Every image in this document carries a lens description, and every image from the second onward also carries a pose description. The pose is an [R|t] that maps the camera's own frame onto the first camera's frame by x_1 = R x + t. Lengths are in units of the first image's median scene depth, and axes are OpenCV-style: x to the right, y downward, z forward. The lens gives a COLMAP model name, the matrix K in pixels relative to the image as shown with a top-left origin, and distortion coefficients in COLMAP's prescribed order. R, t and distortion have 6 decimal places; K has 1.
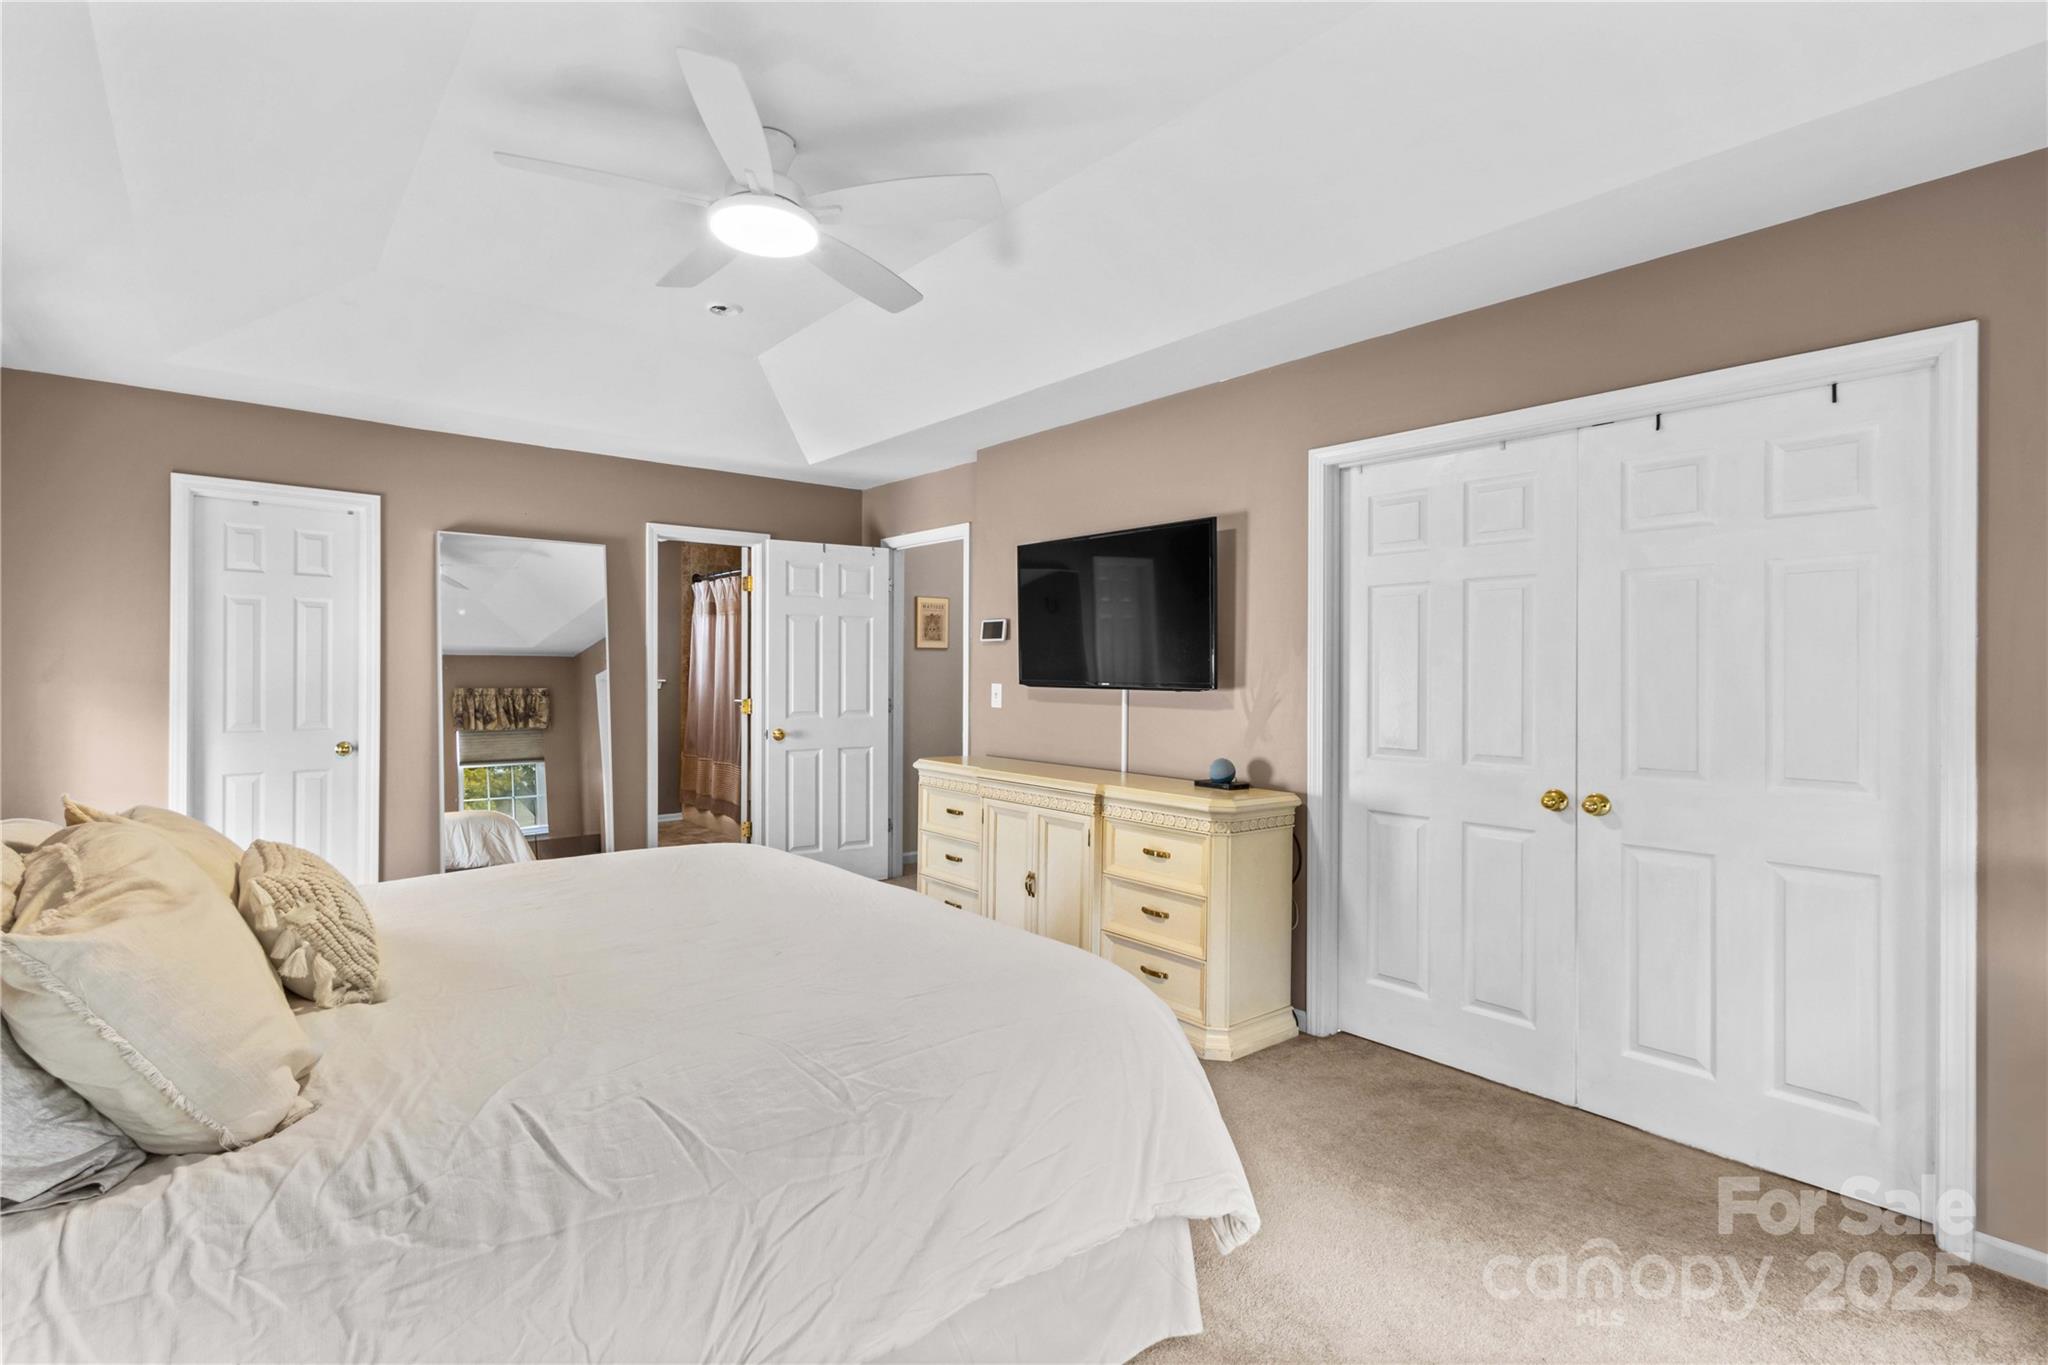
lens RADIAL K [[954.0, 0, 1011.4], [0, 954.0, 679.3], [0, 0, 1]] dist [0.001617, -0.001854]
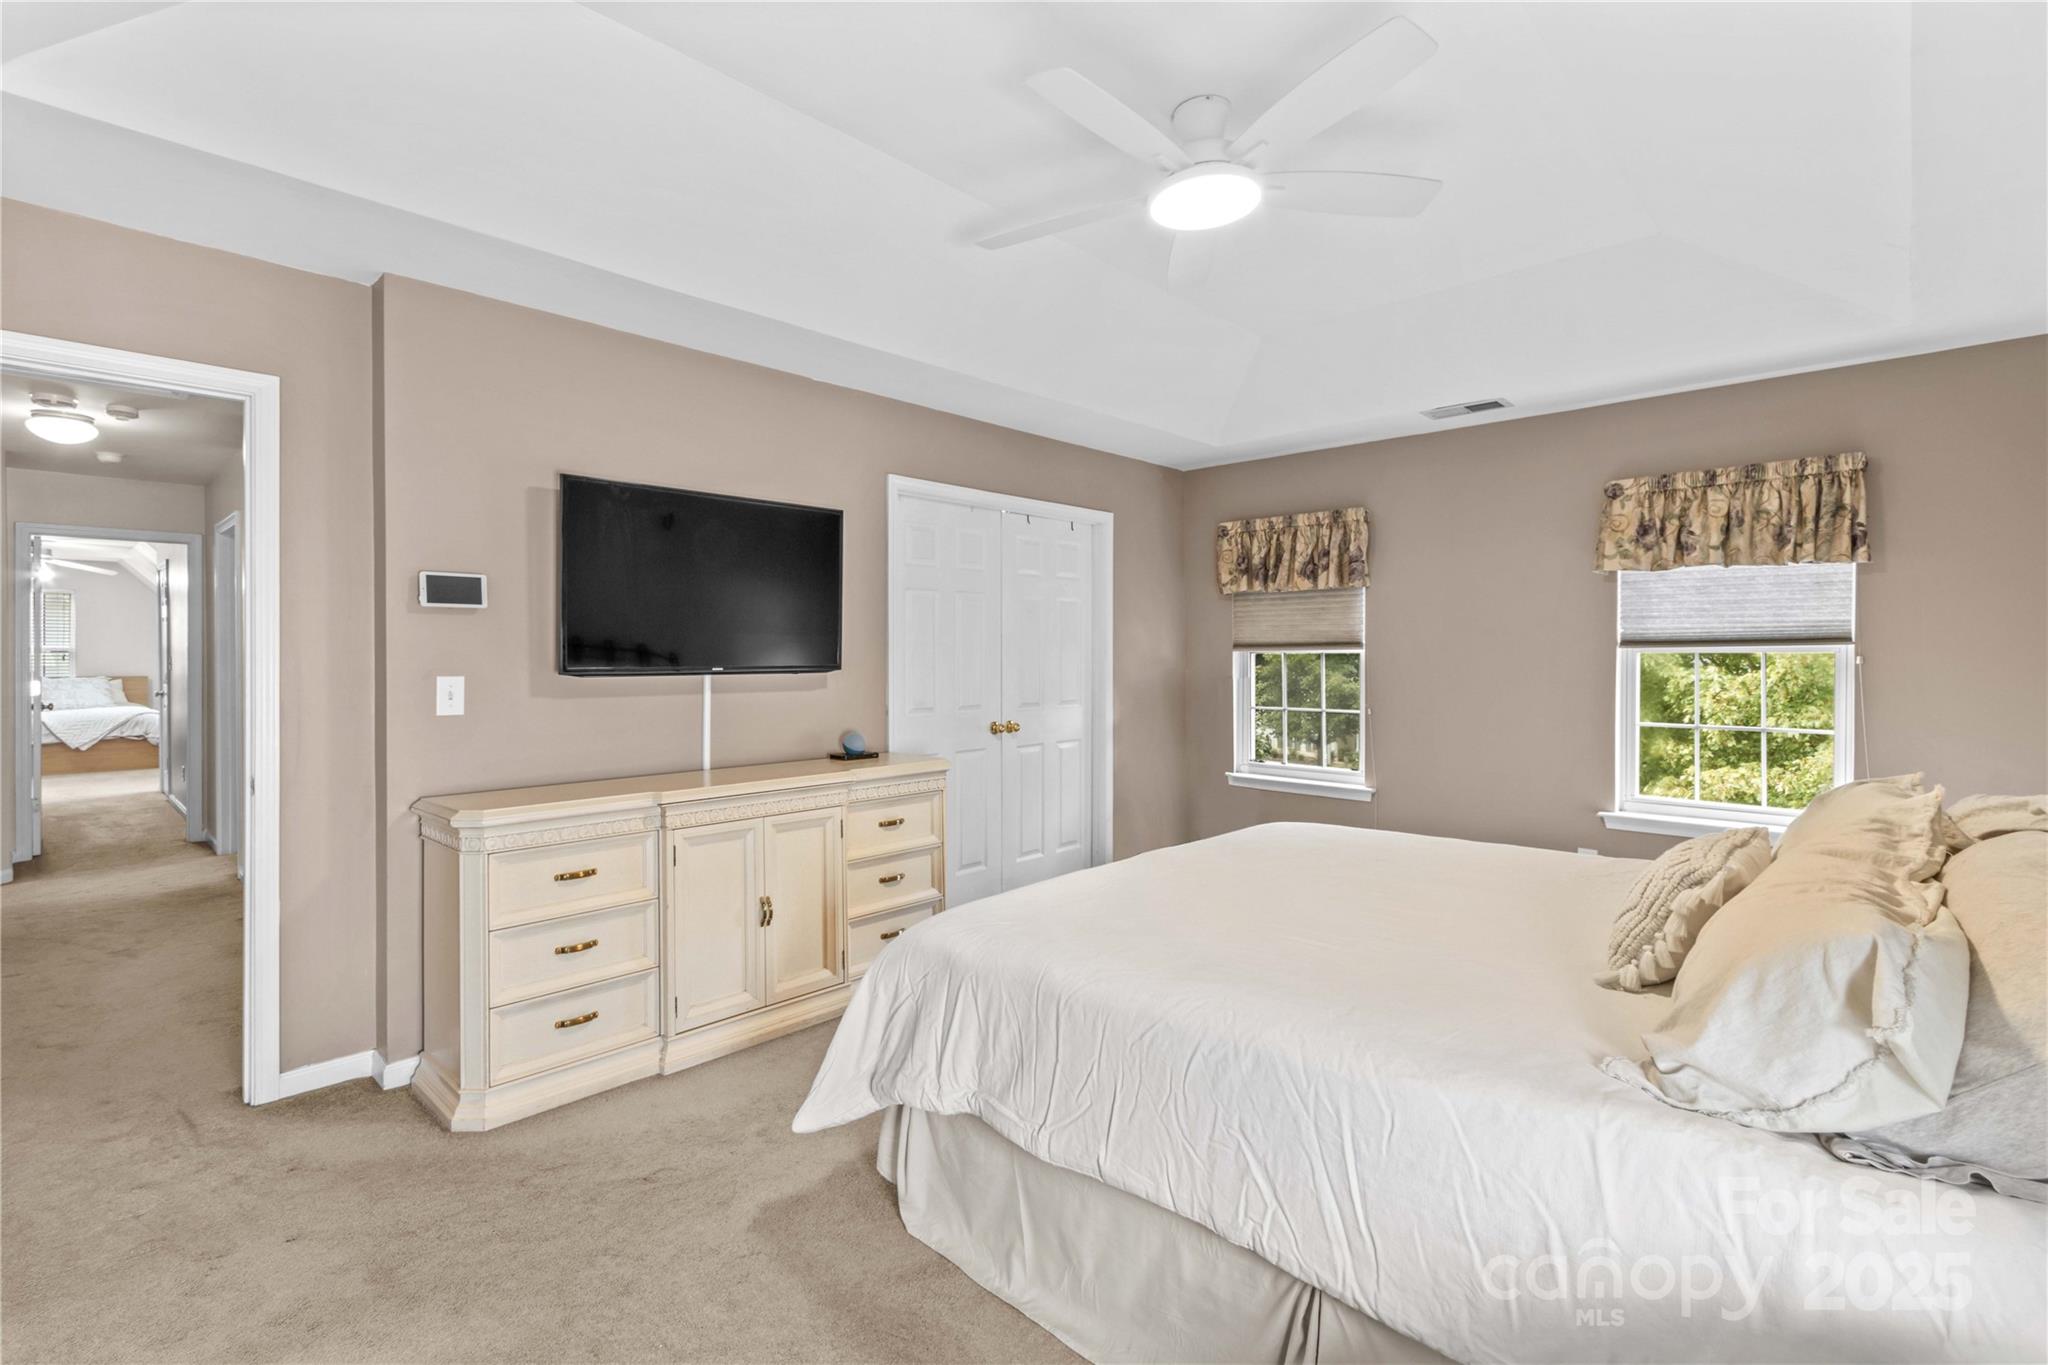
lens RADIAL K [[954.0, 0, 1014.1], [0, 954.0, 665.5], [0, 0, 1]] dist [0.001617, -0.001854]
pose [[-0.132050, -0.019985, 0.991042, -0.793037], [0.009601, 0.999724, 0.021439, -0.014605], [-0.991197, 0.012346, -0.131821, 0.852013]]
